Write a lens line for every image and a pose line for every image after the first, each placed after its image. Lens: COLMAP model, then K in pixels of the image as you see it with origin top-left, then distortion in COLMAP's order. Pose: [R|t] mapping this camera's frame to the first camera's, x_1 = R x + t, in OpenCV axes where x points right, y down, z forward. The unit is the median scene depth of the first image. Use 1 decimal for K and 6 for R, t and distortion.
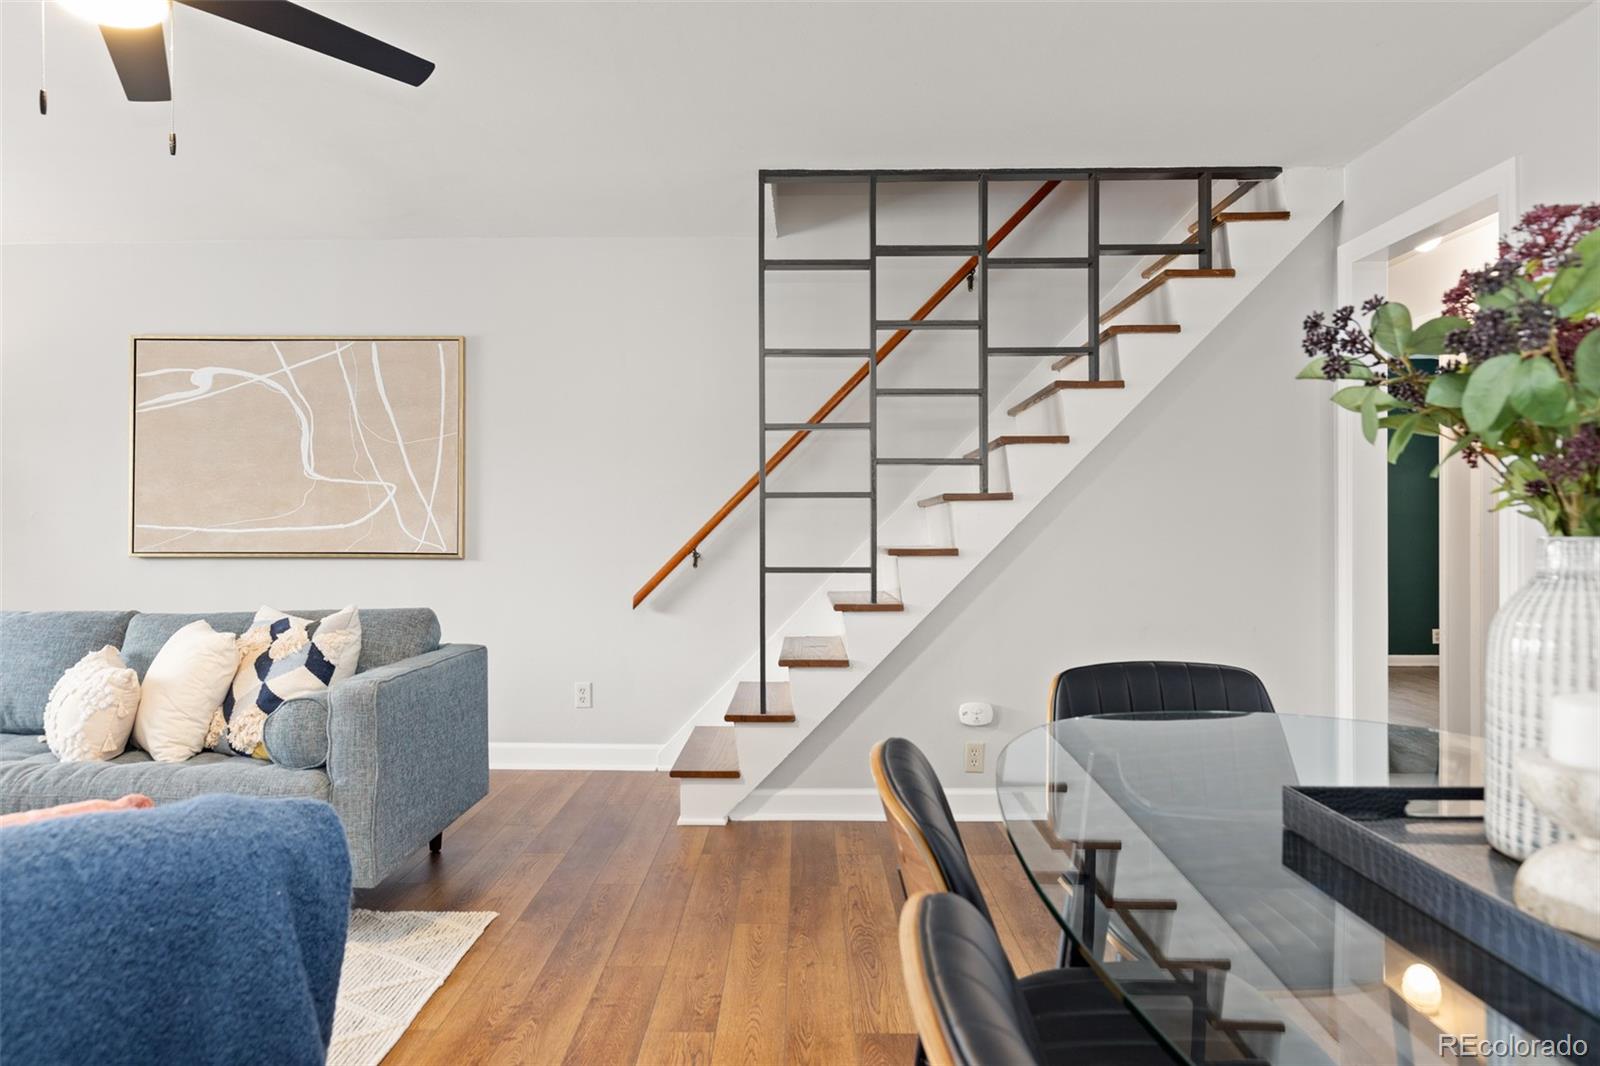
lens RADIAL K [[1023.4, 0, 799.0], [0, 1023.4, 522.4], [0, 0, 1]] dist [-0.003544, 0.002941]
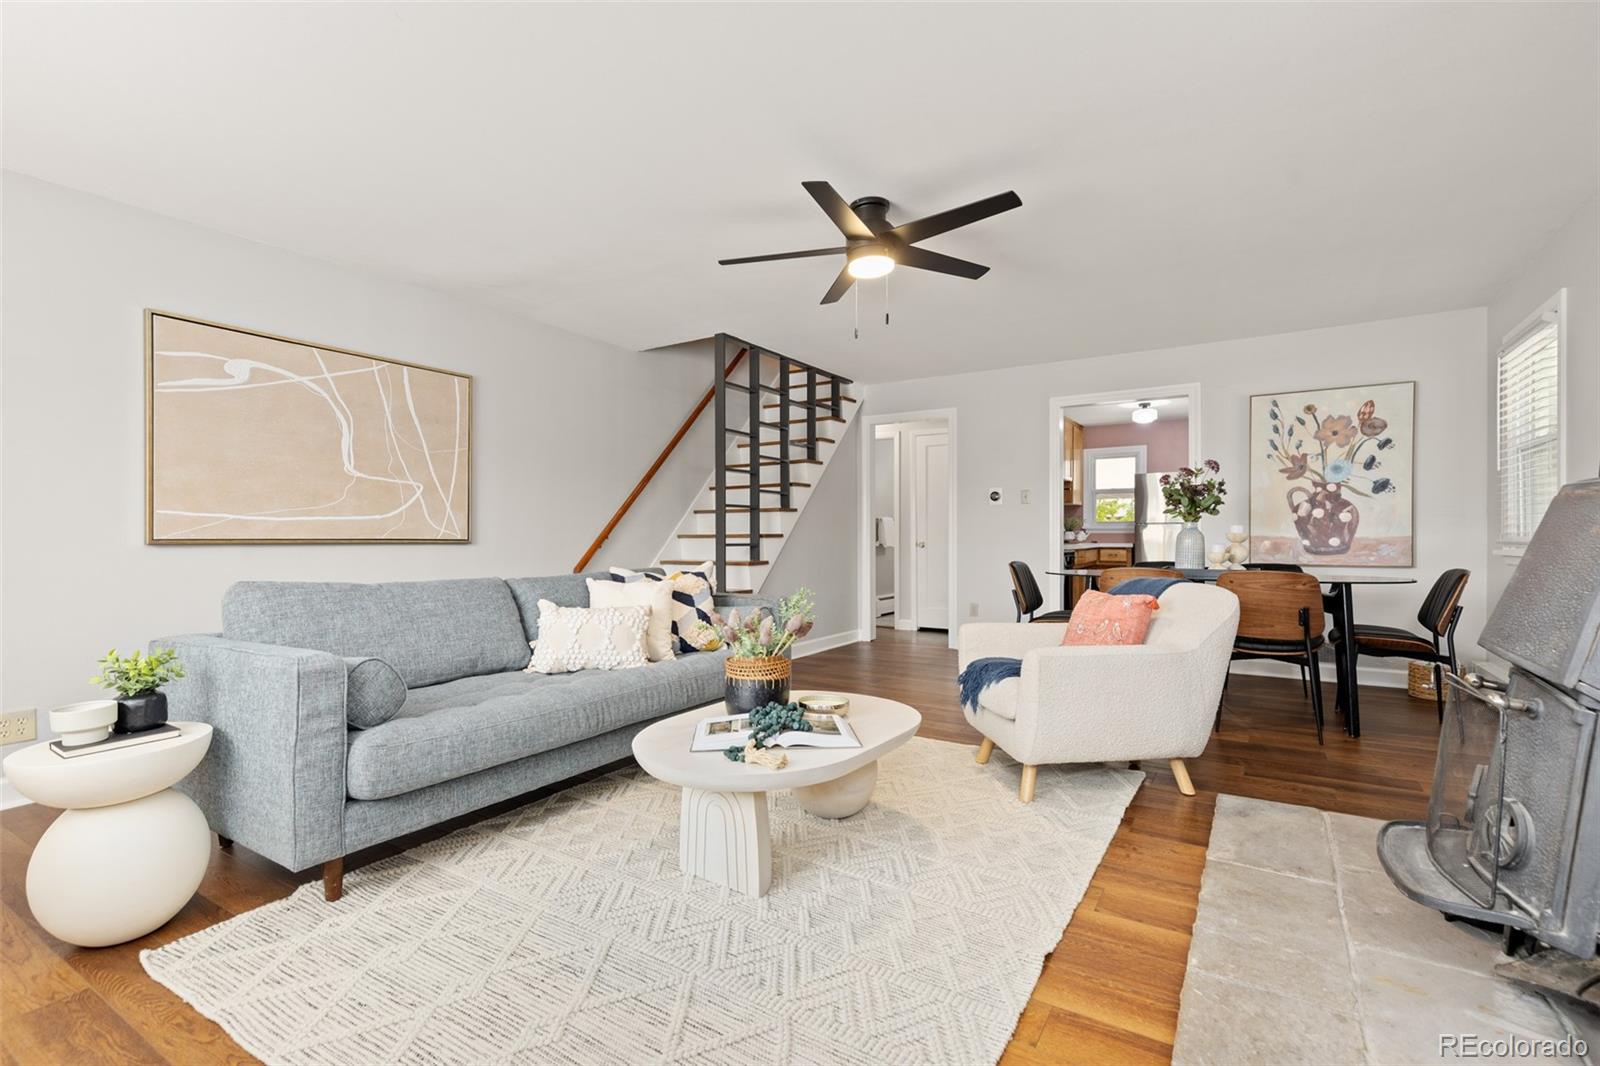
lens RADIAL K [[728.6, 0, 805.8], [0, 728.6, 535.2], [0, 0, 1]] dist [0.011815, -0.002950]
pose [[0.529405, 0.001878, 0.848367, -1.271807], [-0.002854, 0.999996, -0.000433, 0.033406], [-0.848364, -0.002192, 0.529409, 0.185205]]
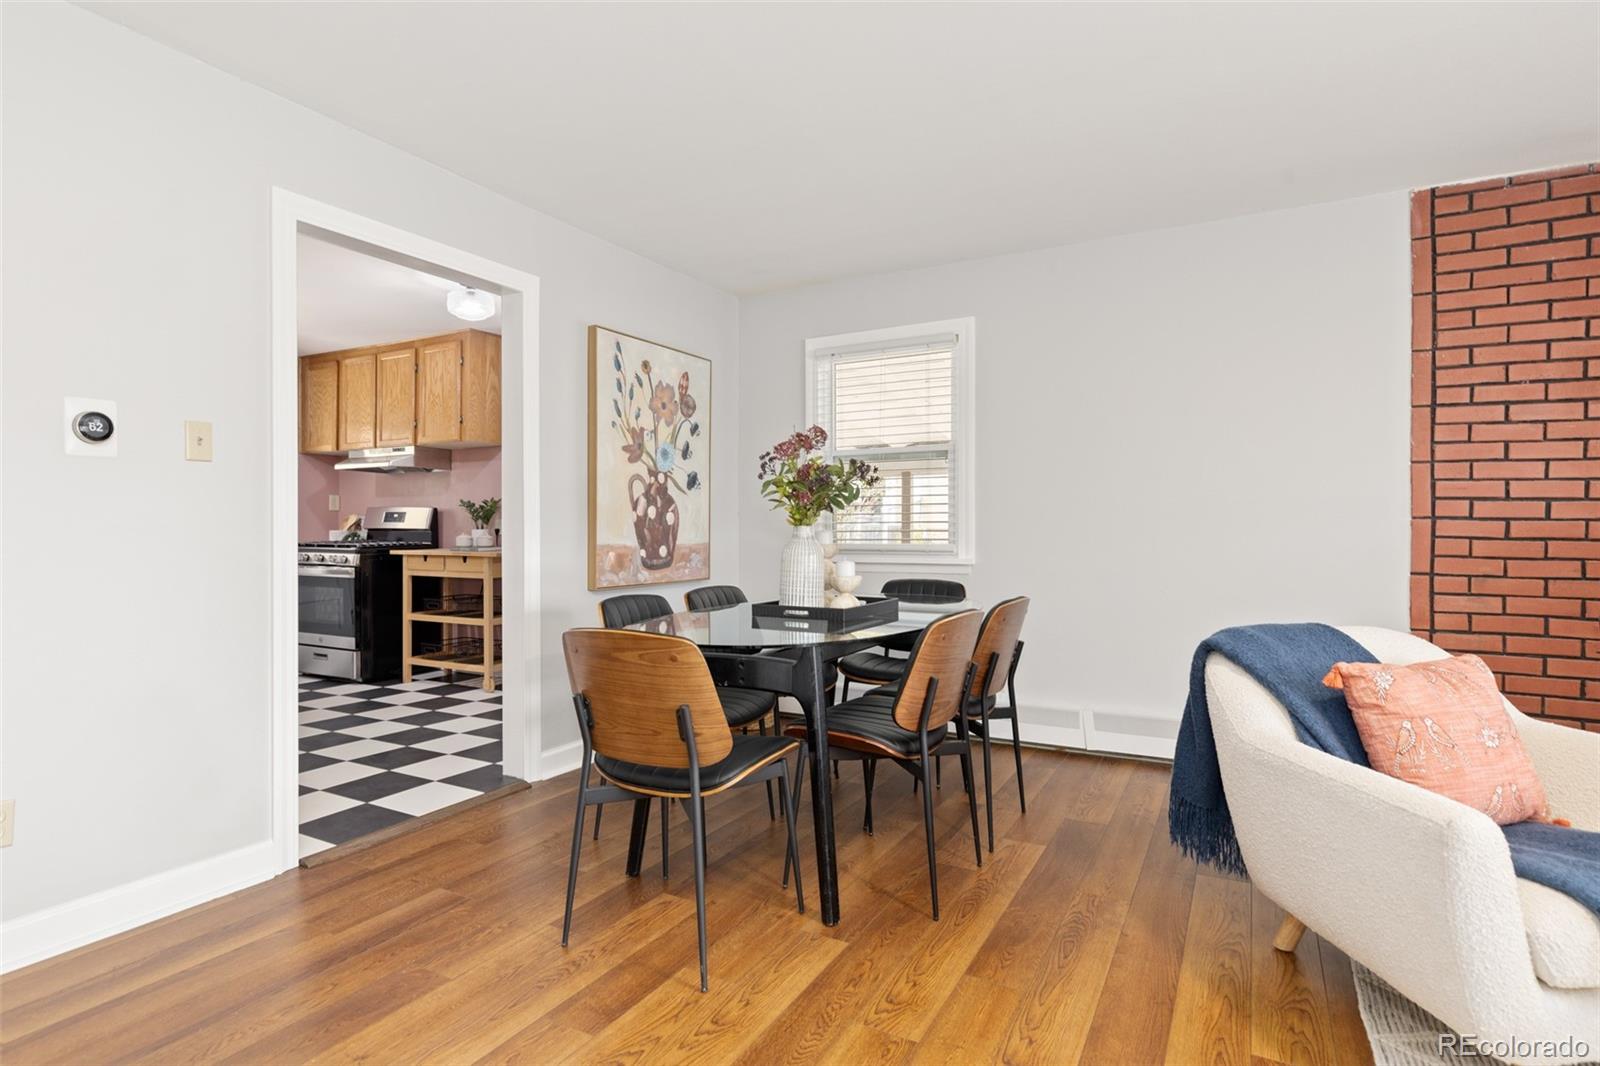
lens RADIAL K [[824.1, 0, 790.8], [0, 824.1, 529.2], [0, 0, 1]] dist [0.000345, -0.000455]
pose [[-0.872095, -0.000354, 0.489337, -0.191762], [-0.001690, 0.999996, -0.002287, 0.011617], [-0.489334, -0.002821, -0.872092, 1.082543]]
